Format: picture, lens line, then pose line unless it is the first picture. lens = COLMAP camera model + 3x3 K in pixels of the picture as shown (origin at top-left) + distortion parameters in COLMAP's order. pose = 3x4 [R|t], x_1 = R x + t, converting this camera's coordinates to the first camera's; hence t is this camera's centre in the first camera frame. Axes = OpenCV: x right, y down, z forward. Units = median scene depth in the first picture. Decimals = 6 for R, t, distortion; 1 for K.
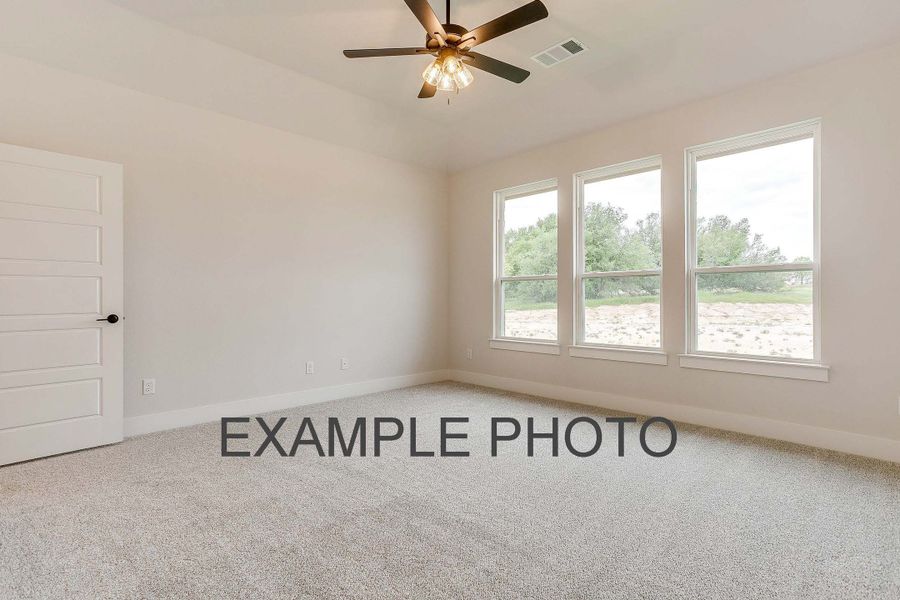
lens RADIAL K [[439.2, 0, 454.1], [0, 439.2, 295.5], [0, 0, 1]] dist [-0.014237, 0.006719]
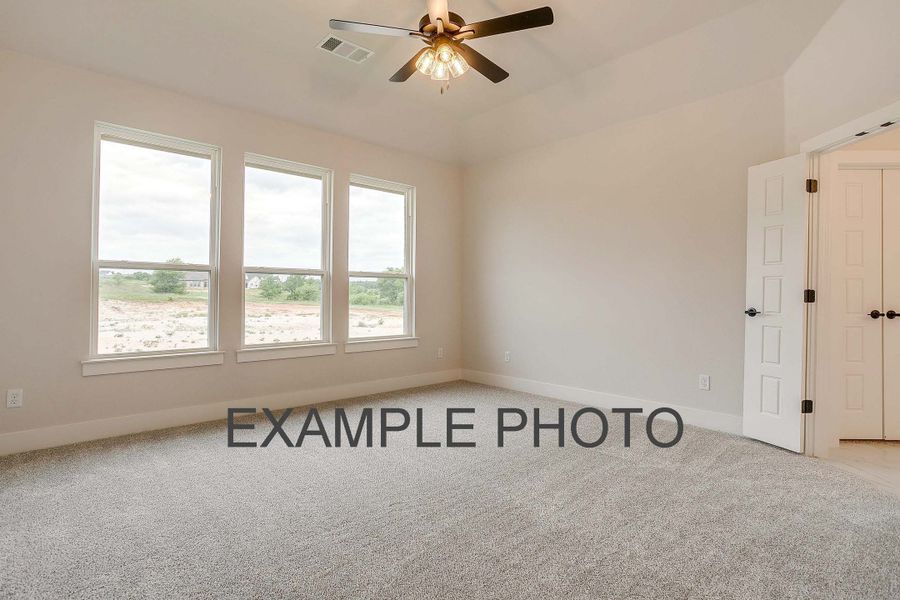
lens RADIAL K [[439.2, 0, 428.6], [0, 439.2, 295.5], [0, 0, 1]] dist [-0.014237, 0.006719]
pose [[0.073641, 0.005454, 0.997270, -0.524884], [-0.011954, 0.999918, -0.004585, 0.006433], [-0.997213, -0.011583, 0.073700, 0.533780]]
